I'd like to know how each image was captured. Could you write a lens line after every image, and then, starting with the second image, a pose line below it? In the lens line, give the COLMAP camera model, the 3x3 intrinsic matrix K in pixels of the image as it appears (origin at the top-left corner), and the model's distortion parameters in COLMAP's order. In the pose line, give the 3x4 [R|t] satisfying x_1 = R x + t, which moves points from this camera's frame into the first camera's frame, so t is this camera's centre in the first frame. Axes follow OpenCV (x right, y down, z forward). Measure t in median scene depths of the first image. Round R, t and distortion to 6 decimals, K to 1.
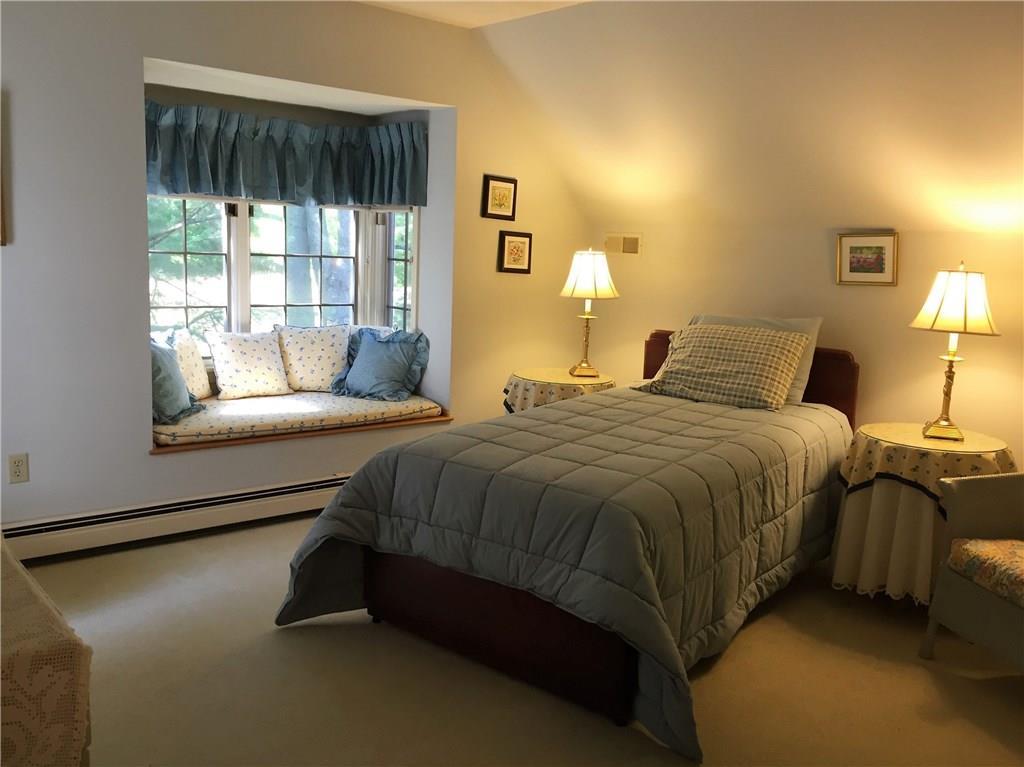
lens RADIAL K [[912.8, 0, 510.0], [0, 912.8, 381.3], [0, 0, 1]] dist [0.041659, -0.017092]
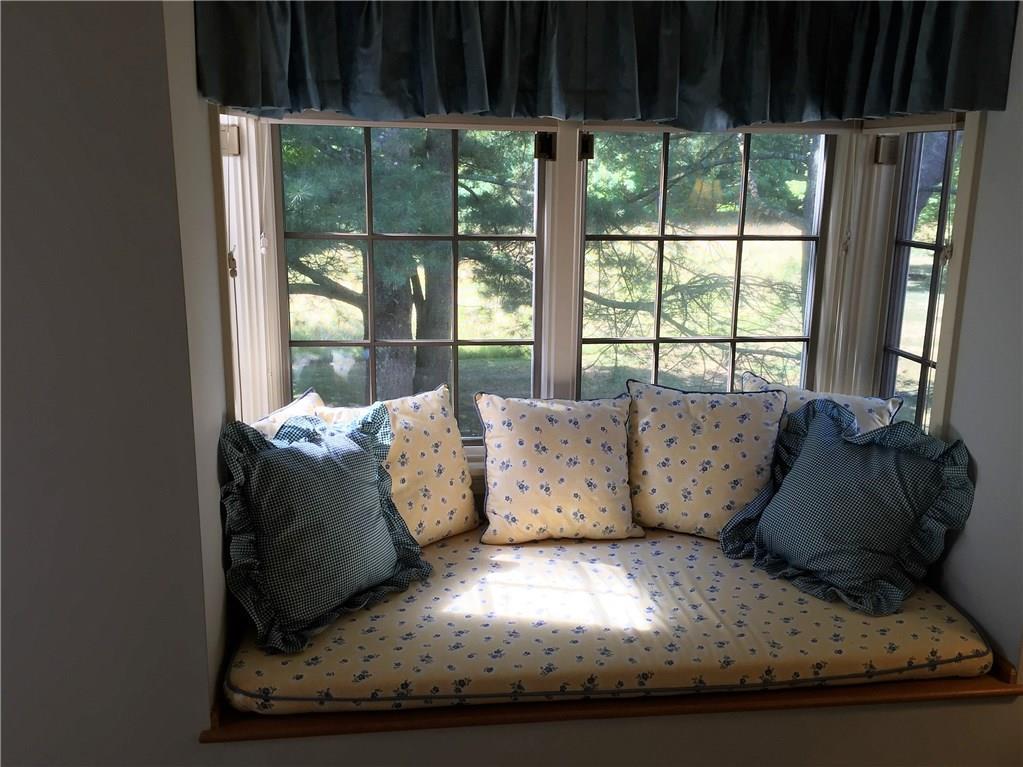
lens RADIAL K [[911.9, 0, 517.2], [0, 911.9, 380.1], [0, 0, 1]] dist [0.041659, -0.017092]
pose [[0.836752, 0.098241, -0.538698, -0.045075], [-0.061726, 0.994427, 0.085473, -0.101741], [0.544092, -0.038268, 0.838152, 0.568345]]
